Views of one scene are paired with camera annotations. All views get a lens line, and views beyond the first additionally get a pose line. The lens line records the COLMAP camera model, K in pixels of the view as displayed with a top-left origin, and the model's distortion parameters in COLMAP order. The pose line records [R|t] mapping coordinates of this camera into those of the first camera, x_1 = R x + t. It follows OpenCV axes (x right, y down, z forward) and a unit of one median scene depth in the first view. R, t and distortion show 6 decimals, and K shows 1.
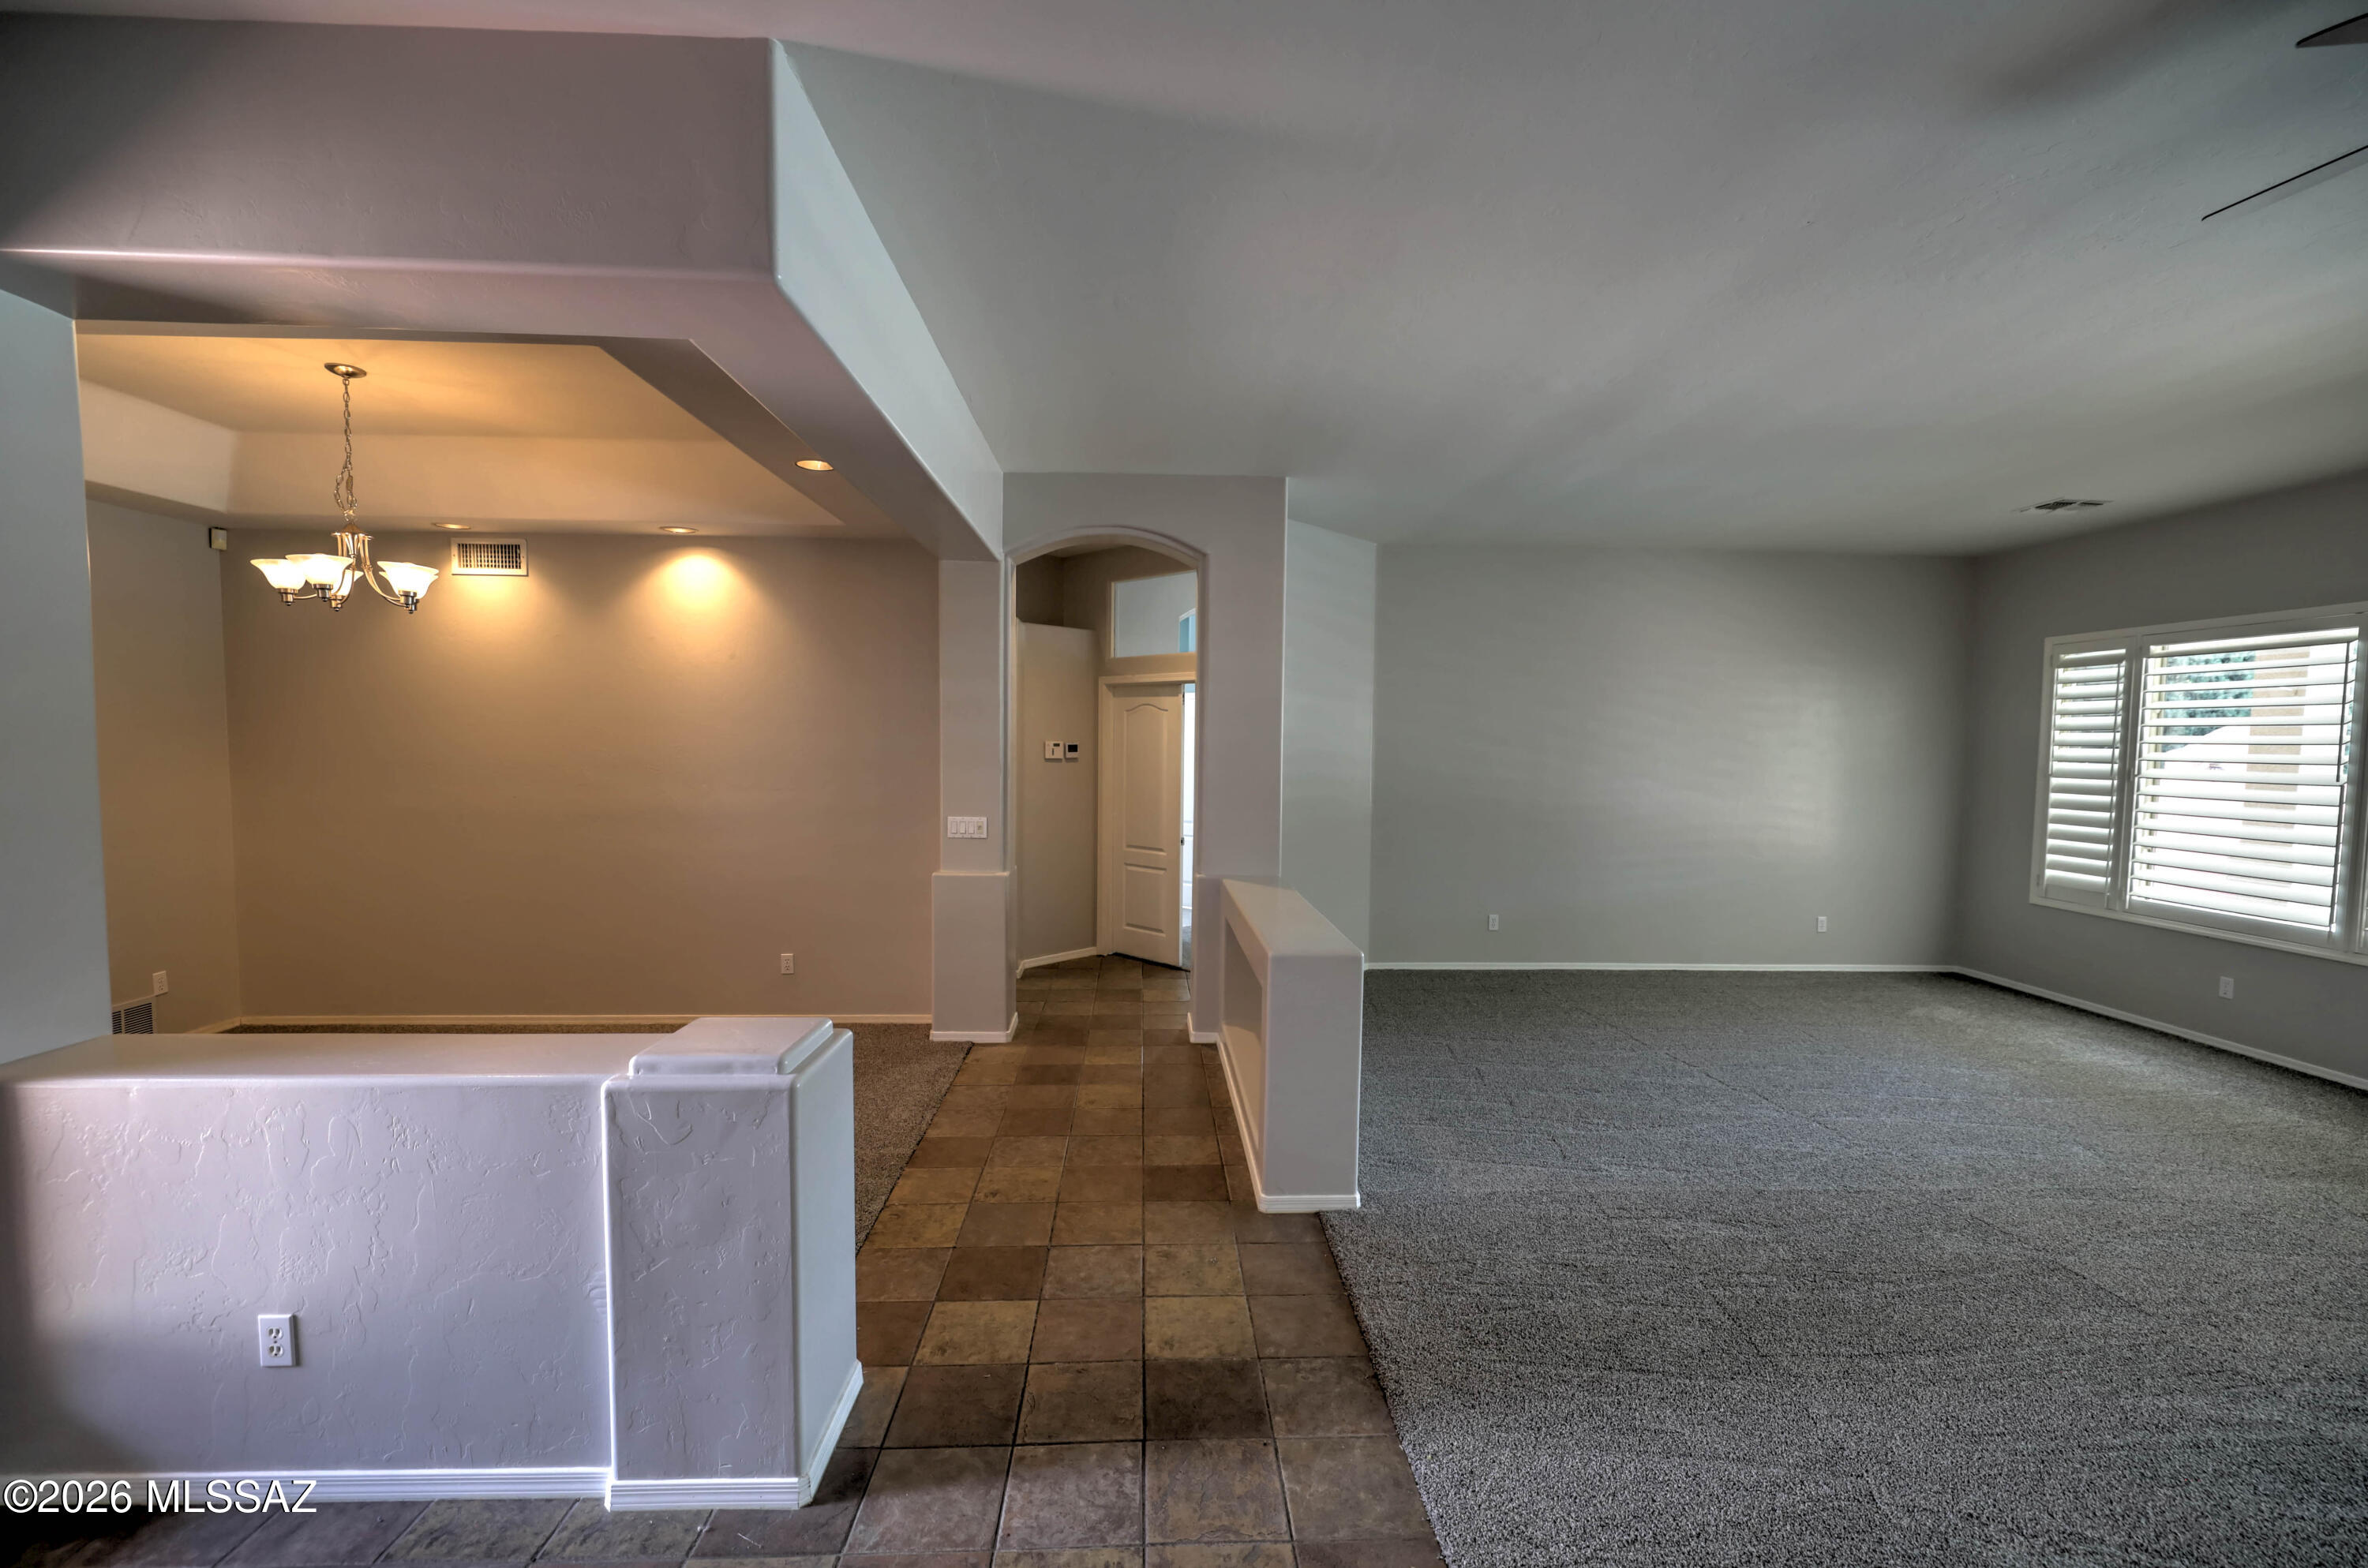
lens RADIAL K [[1014.1, 0, 1181.3], [0, 1014.1, 798.9], [0, 0, 1]] dist [-0.001298, -0.000310]
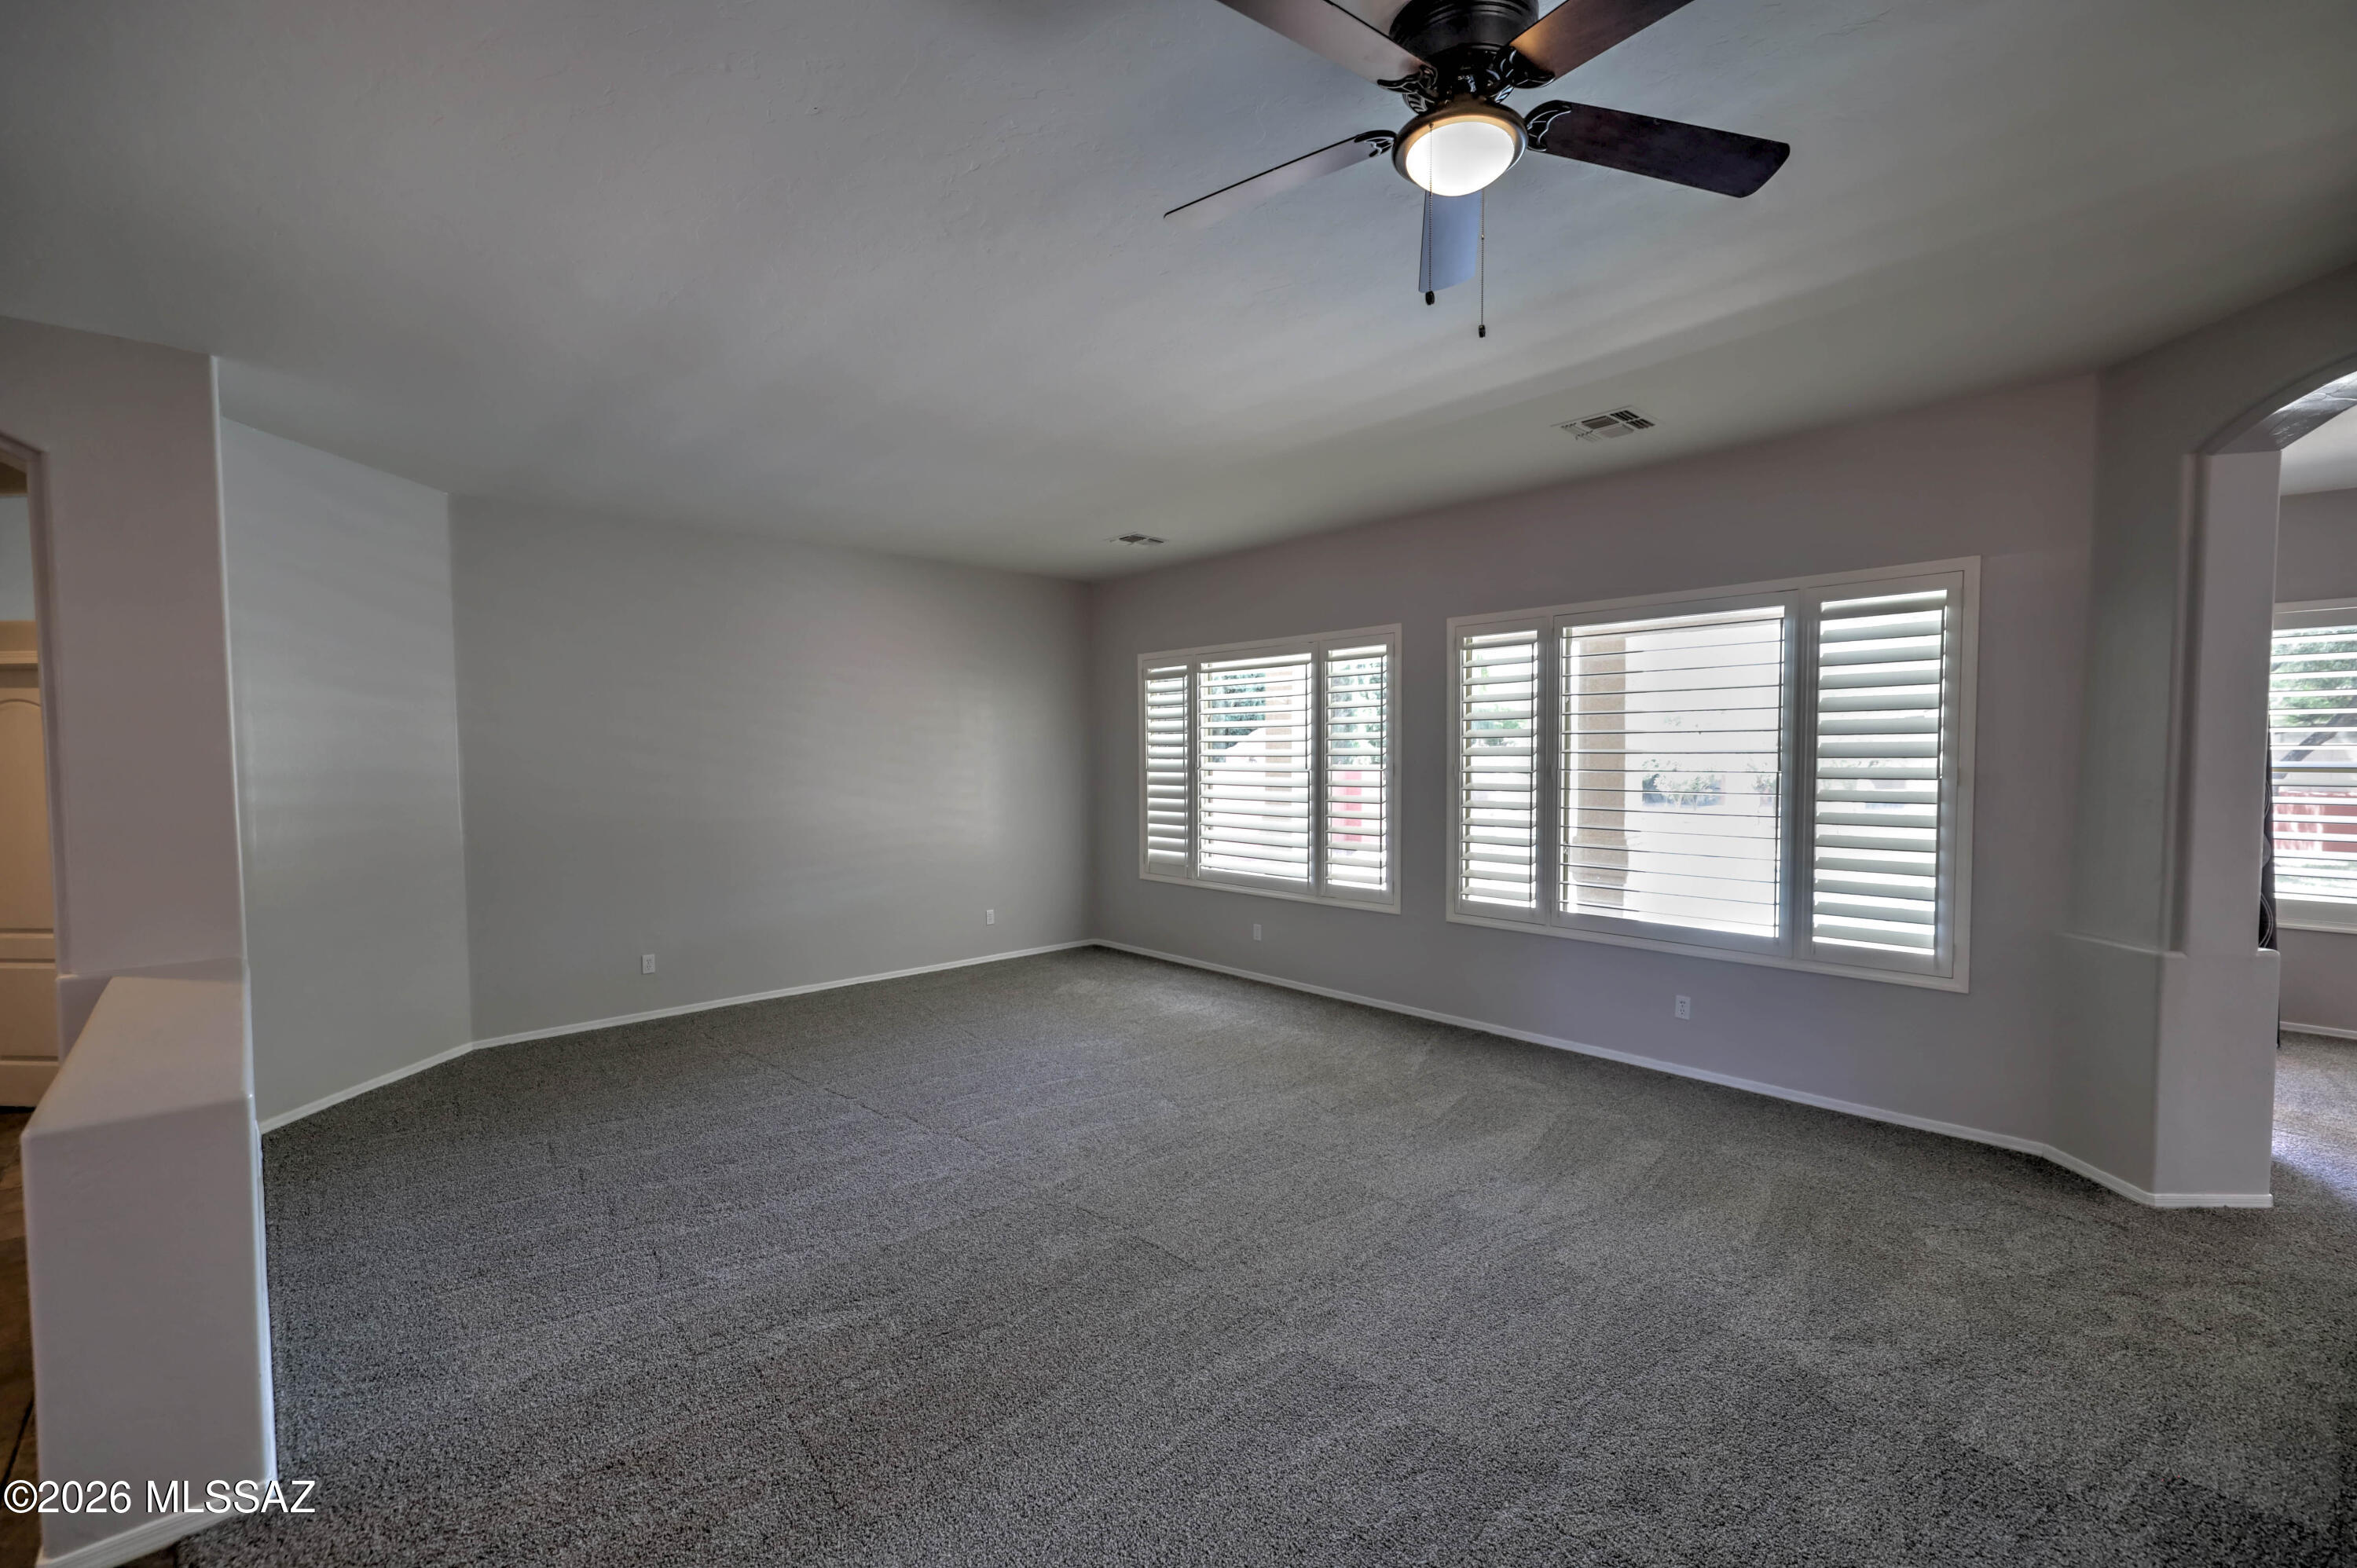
lens RADIAL K [[1009.5, 0, 1175.8], [0, 1009.5, 798.8], [0, 0, 1]] dist [-0.001298, -0.000310]
pose [[0.756790, -0.048709, 0.651841, 0.152103], [0.053718, 0.998481, 0.012244, -0.003156], [-0.651447, 0.025749, 0.758257, 0.111557]]
